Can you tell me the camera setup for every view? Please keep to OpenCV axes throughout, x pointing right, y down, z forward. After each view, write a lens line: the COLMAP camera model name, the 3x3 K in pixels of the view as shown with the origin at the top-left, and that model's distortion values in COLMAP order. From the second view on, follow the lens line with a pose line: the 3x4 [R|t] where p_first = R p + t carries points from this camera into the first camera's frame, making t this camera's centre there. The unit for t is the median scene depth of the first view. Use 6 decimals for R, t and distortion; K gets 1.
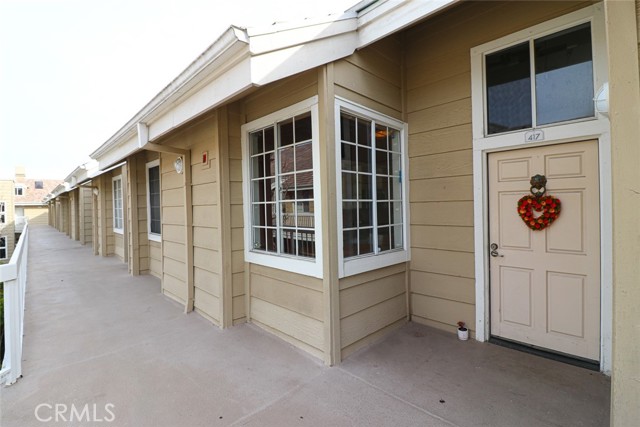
lens RADIAL K [[301.8, 0, 318.7], [0, 301.8, 209.6], [0, 0, 1]] dist [-0.007489, -0.006023]
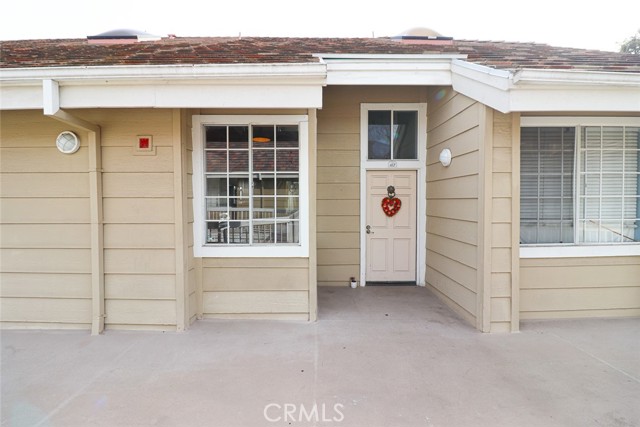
lens RADIAL K [[301.8, 0, 310.9], [0, 301.8, 209.6], [0, 0, 1]] dist [-0.007489, -0.006023]
pose [[0.691174, -0.004272, 0.722676, -0.658155], [-0.006825, 0.999899, 0.012438, 0.005458], [-0.722656, -0.013529, 0.691075, 0.067698]]
